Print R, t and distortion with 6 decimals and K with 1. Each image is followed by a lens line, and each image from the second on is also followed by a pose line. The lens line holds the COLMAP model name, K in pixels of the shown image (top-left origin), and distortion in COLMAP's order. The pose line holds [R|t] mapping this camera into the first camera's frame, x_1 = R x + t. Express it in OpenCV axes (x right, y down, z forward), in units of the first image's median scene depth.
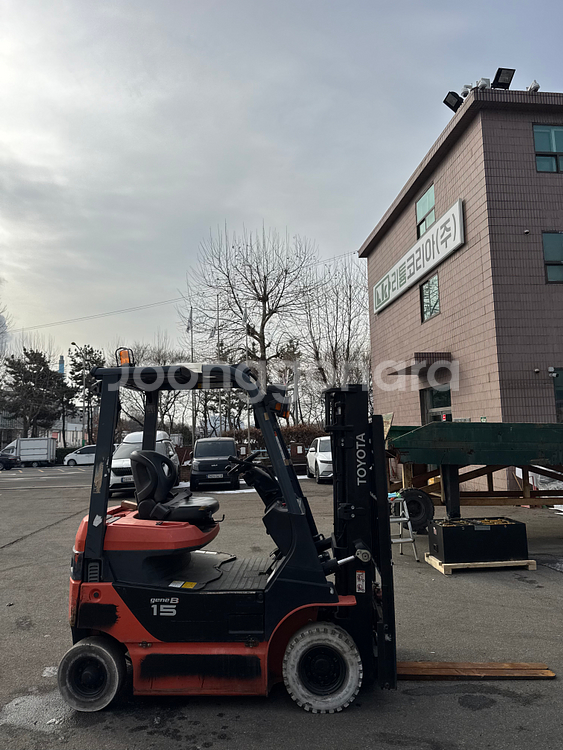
lens RADIAL K [[525.4, 0, 283.5], [0, 525.4, 379.8], [0, 0, 1]] dist [0.033198, -0.030665]
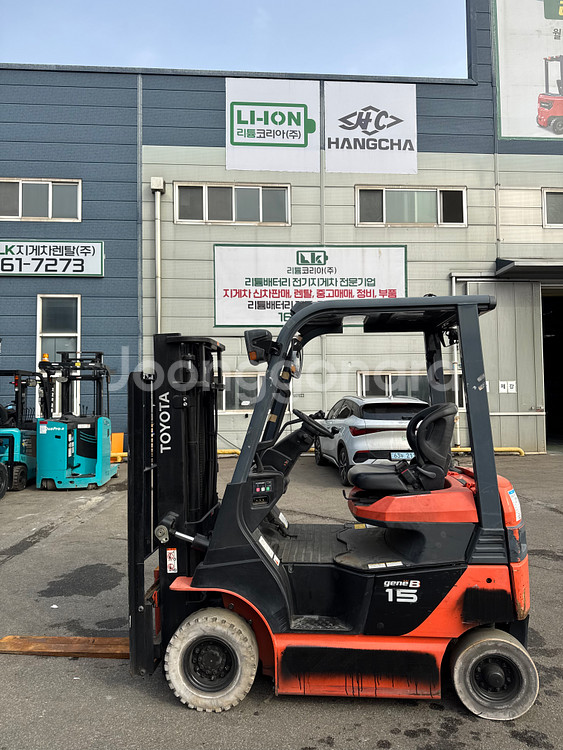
lens RADIAL K [[525.4, 0, 281.8], [0, 525.4, 373.8], [0, 0, 1]] dist [0.033198, -0.030665]
pose [[-0.998964, 0.036442, 0.027274, -0.033789], [0.031399, 0.985506, -0.166711, 0.139749], [-0.032954, -0.165682, -0.985629, 1.164162]]
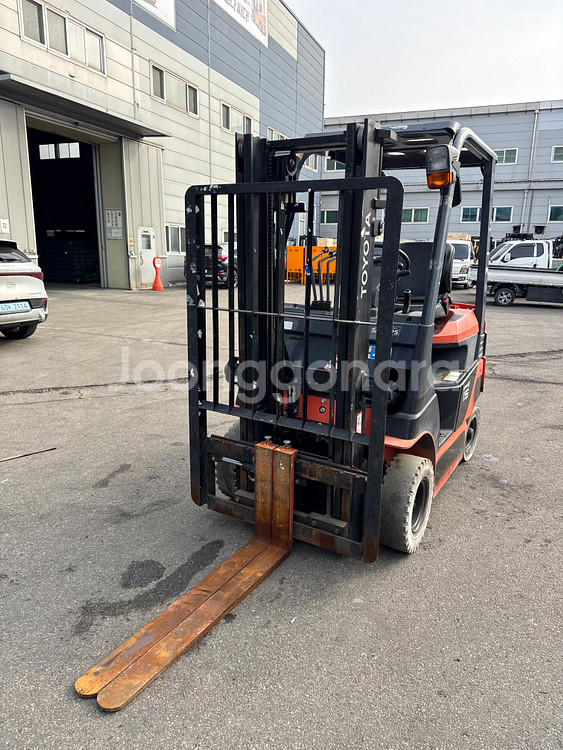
lens RADIAL K [[525.4, 0, 286.1], [0, 525.4, 375.0], [0, 0, 1]] dist [0.033198, -0.030665]
pose [[-0.457472, 0.211812, -0.863629, 0.448484], [0.085115, 0.977187, 0.194577, 0.103906], [0.885141, 0.015506, -0.465064, 0.795194]]
